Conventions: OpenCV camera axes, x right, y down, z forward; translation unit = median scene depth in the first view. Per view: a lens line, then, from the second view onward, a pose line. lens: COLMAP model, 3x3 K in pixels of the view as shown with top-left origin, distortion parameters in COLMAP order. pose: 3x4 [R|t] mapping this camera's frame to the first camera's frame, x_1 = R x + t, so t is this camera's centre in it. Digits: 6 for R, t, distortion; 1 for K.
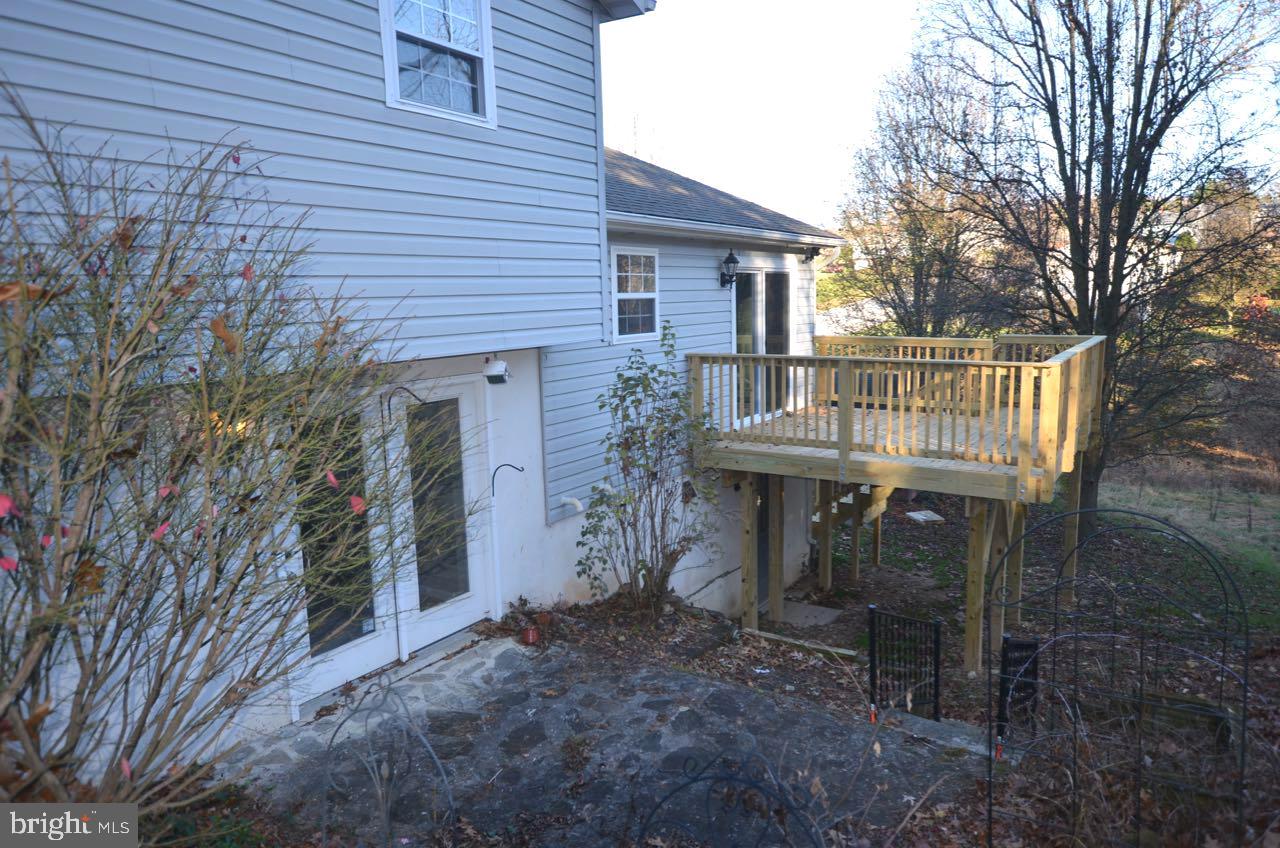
lens RADIAL K [[810.1, 0, 639.1], [0, 810.1, 420.8], [0, 0, 1]] dist [-0.000338, 0.000033]
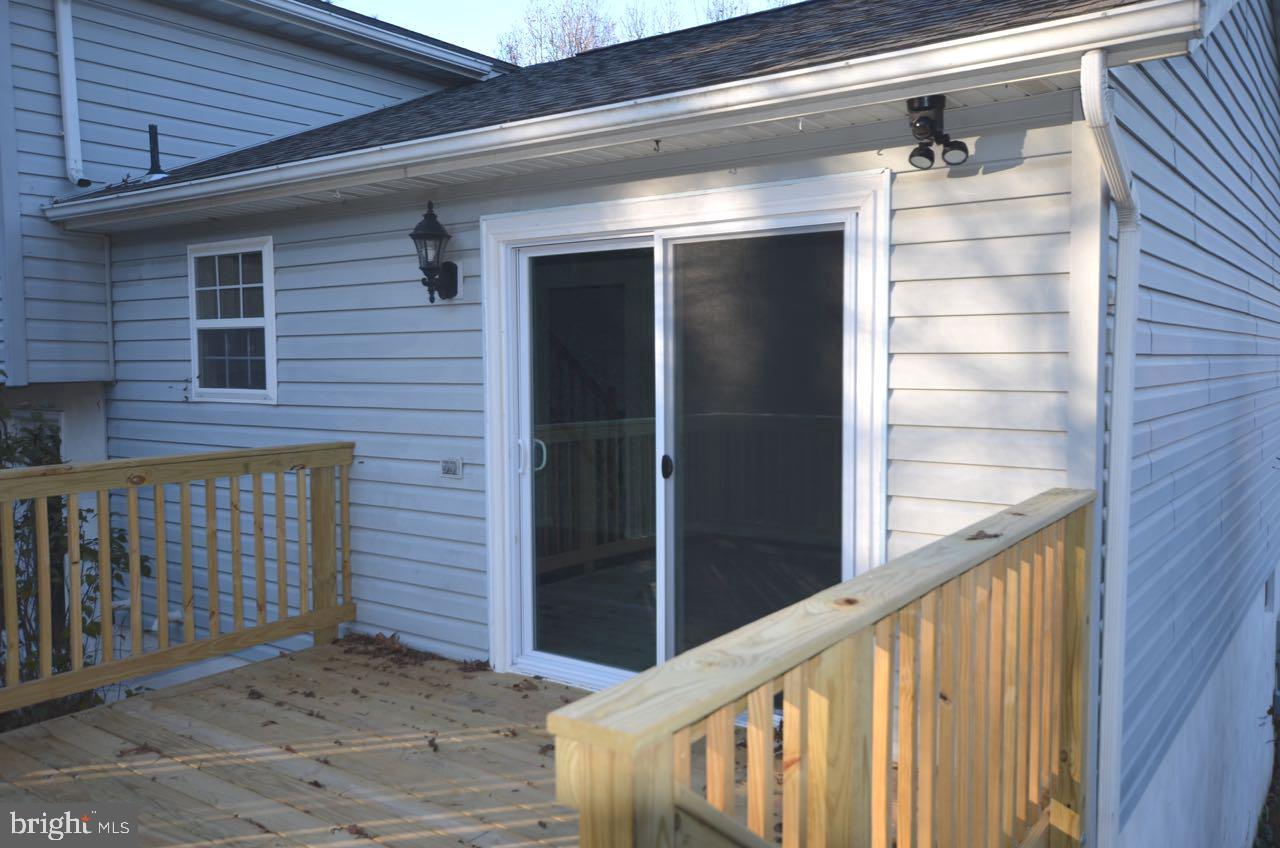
lens RADIAL K [[1047.2, 0, 641.3], [0, 1047.2, 425.3], [0, 0, 1]] dist [0.010228, 0.019546]
pose [[-0.058317, 0.074425, -0.995520, 0.720561], [-0.158818, 0.983825, 0.082855, -0.187903], [0.985584, 0.162938, -0.045554, 1.310129]]
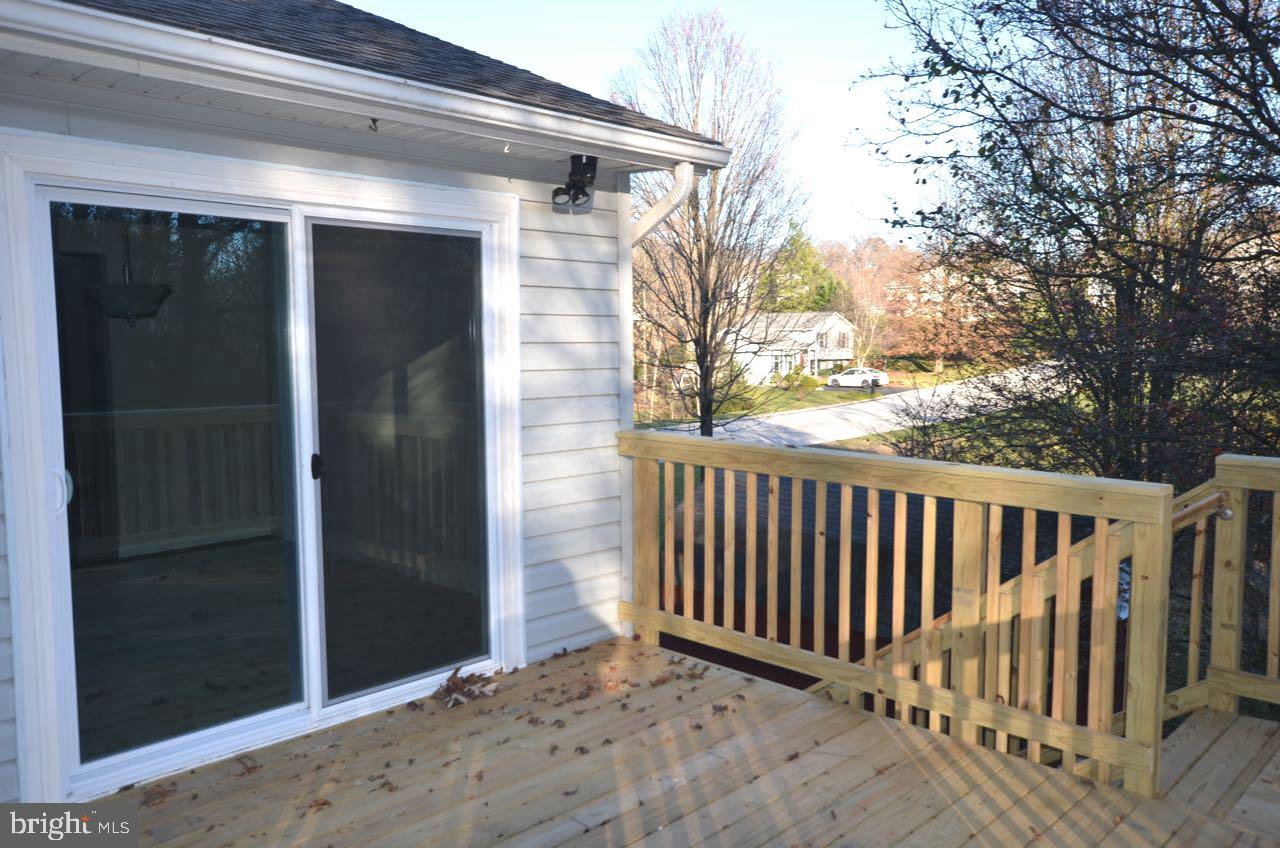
lens RADIAL K [[1017.1, 0, 644.6], [0, 1017.1, 421.4], [0, 0, 1]] dist [0.012949, 0.005786]
pose [[0.984003, 0.018732, -0.177165, 0.426607], [-0.033856, 0.995996, -0.082736, -0.111896], [0.174906, 0.087410, 0.980697, 0.863031]]
